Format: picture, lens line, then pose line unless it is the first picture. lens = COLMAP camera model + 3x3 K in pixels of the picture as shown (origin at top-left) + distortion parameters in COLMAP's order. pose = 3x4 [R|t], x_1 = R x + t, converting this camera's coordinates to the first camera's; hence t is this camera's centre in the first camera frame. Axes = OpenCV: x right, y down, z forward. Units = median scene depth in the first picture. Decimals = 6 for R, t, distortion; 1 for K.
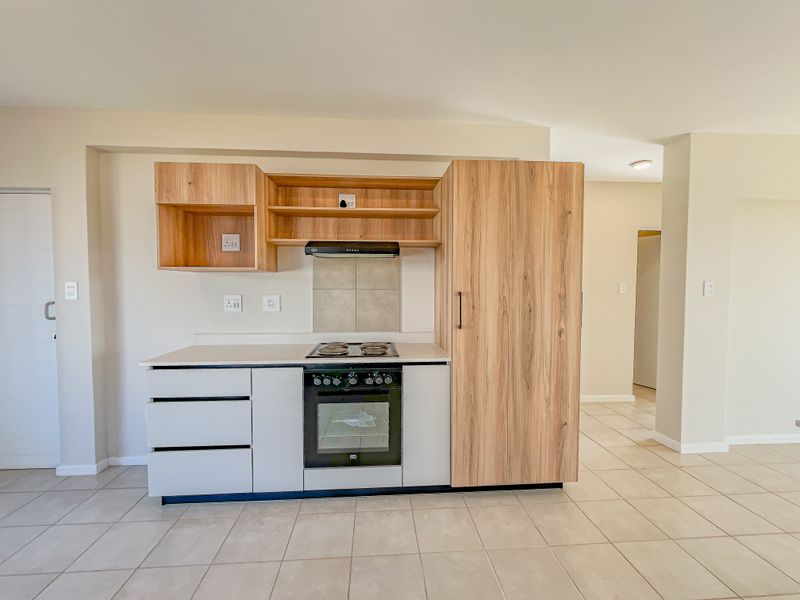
lens RADIAL K [[335.2, 0, 400.2], [0, 335.2, 298.3], [0, 0, 1]] dist [-0.003240, 0.000590]
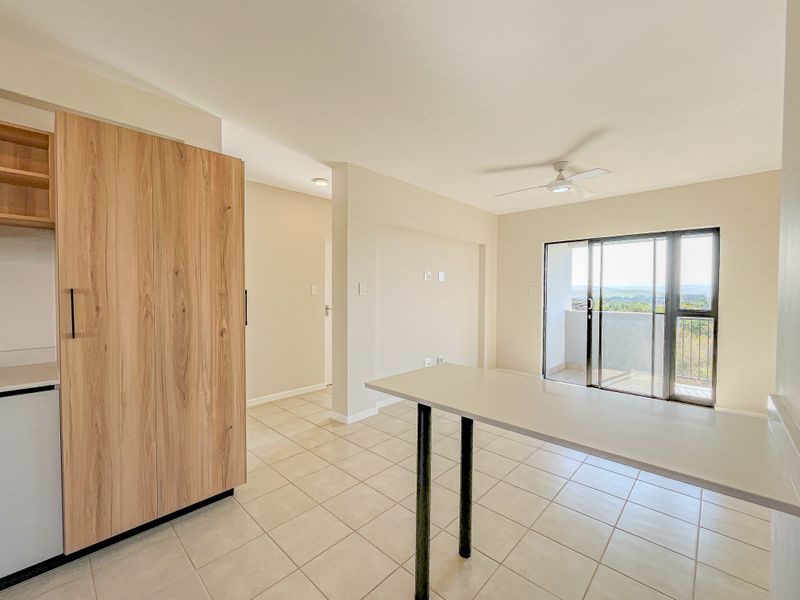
lens RADIAL K [[335.2, 0, 395.8], [0, 335.2, 297.4], [0, 0, 1]] dist [-0.003240, 0.000590]
pose [[0.742792, -0.010819, 0.669435, 0.208253], [0.021711, 0.999733, -0.007933, 0.020990], [-0.669170, 0.020427, 0.742828, -0.037547]]
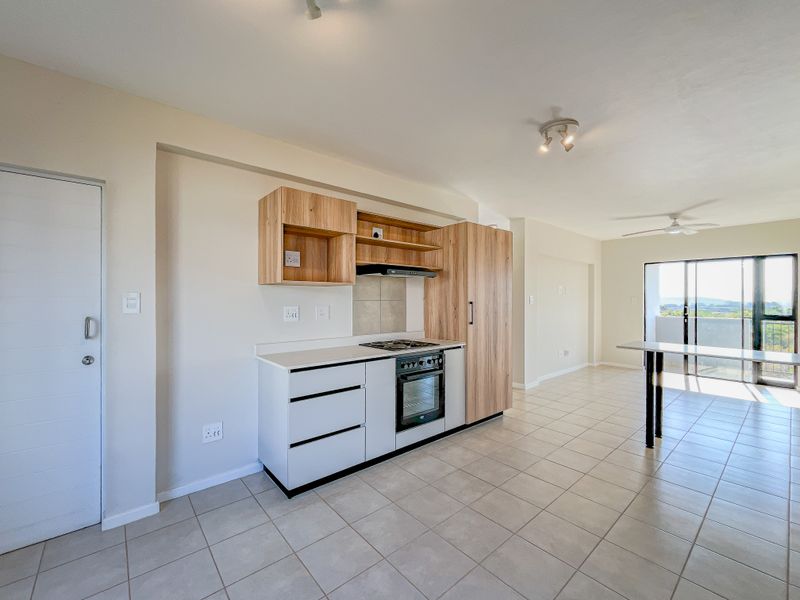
lens RADIAL K [[335.2, 0, 395.0], [0, 335.2, 298.4], [0, 0, 1]] dist [-0.003240, 0.000590]
pose [[0.809153, 0.001882, 0.587595, -1.049338], [0.021543, 0.999228, -0.032865, 0.010239], [-0.587203, 0.039251, 0.808487, -0.104003]]
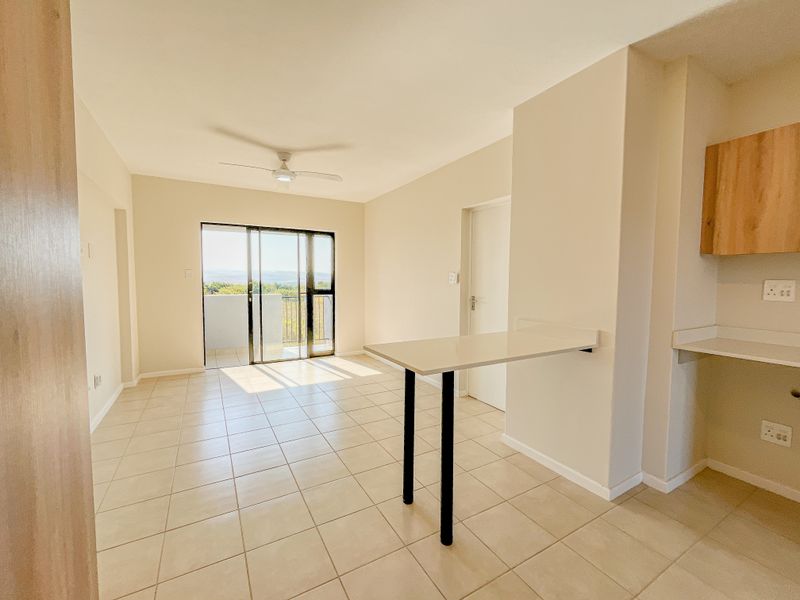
lens RADIAL K [[335.2, 0, 404.1], [0, 335.2, 299.1], [0, 0, 1]] dist [-0.003240, 0.000590]
pose [[-0.435567, -0.057221, 0.898336, 0.050480], [0.025028, 0.996822, 0.075629, 0.004967], [-0.899808, 0.055425, -0.432751, 0.809609]]
